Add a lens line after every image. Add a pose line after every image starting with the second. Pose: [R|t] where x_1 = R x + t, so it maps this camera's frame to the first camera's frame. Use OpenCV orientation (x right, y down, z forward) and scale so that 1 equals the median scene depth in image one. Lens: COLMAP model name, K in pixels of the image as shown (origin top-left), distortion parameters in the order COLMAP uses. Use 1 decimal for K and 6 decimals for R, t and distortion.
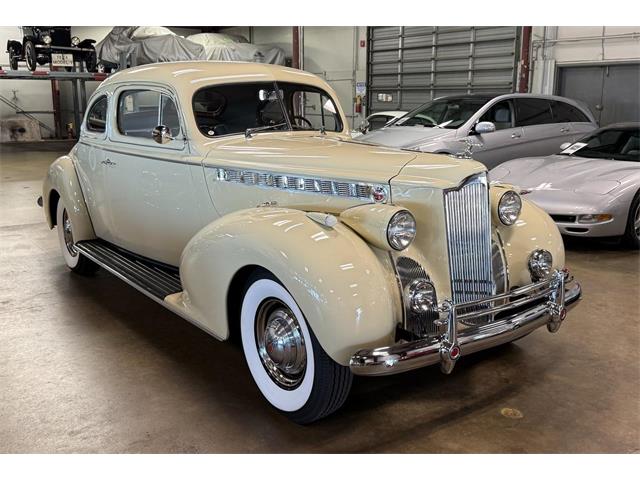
lens RADIAL K [[596.7, 0, 328.8], [0, 596.7, 281.9], [0, 0, 1]] dist [0.018377, 0.000000]
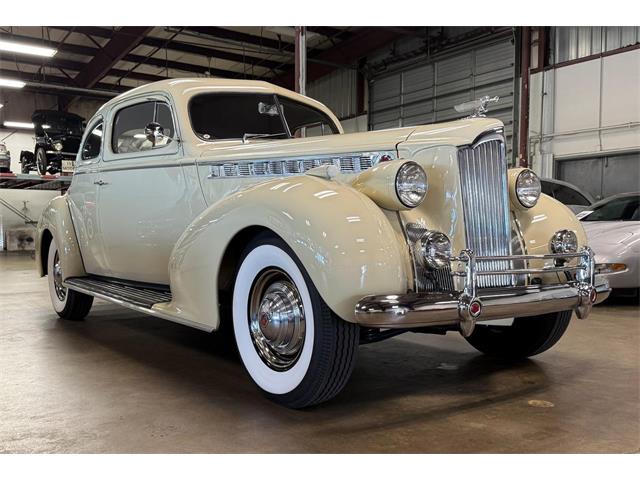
lens RADIAL K [[596.7, 0, 323.0], [0, 596.7, 323.8], [0, 0, 1]] dist [0.018377, 0.000000]
pose [[0.999937, 0.002717, -0.010878, -0.001259], [-0.004171, 0.990707, -0.135949, 0.178578], [0.010408, 0.135985, 0.990656, 0.096013]]
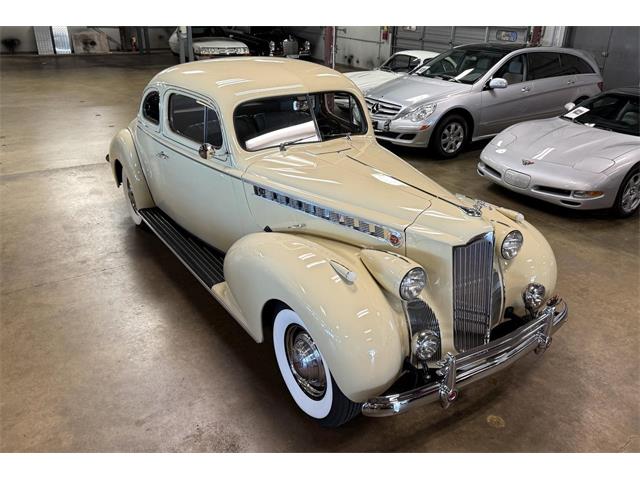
lens RADIAL K [[490.6, 0, 329.6], [0, 490.6, 264.3], [0, 0, 1]] dist [0.023323, -0.021374]
pose [[0.998381, 0.040600, -0.039849, -0.001749], [-0.032298, 0.981165, 0.190452, -0.214710], [0.046831, -0.188857, 0.980887, 0.056734]]
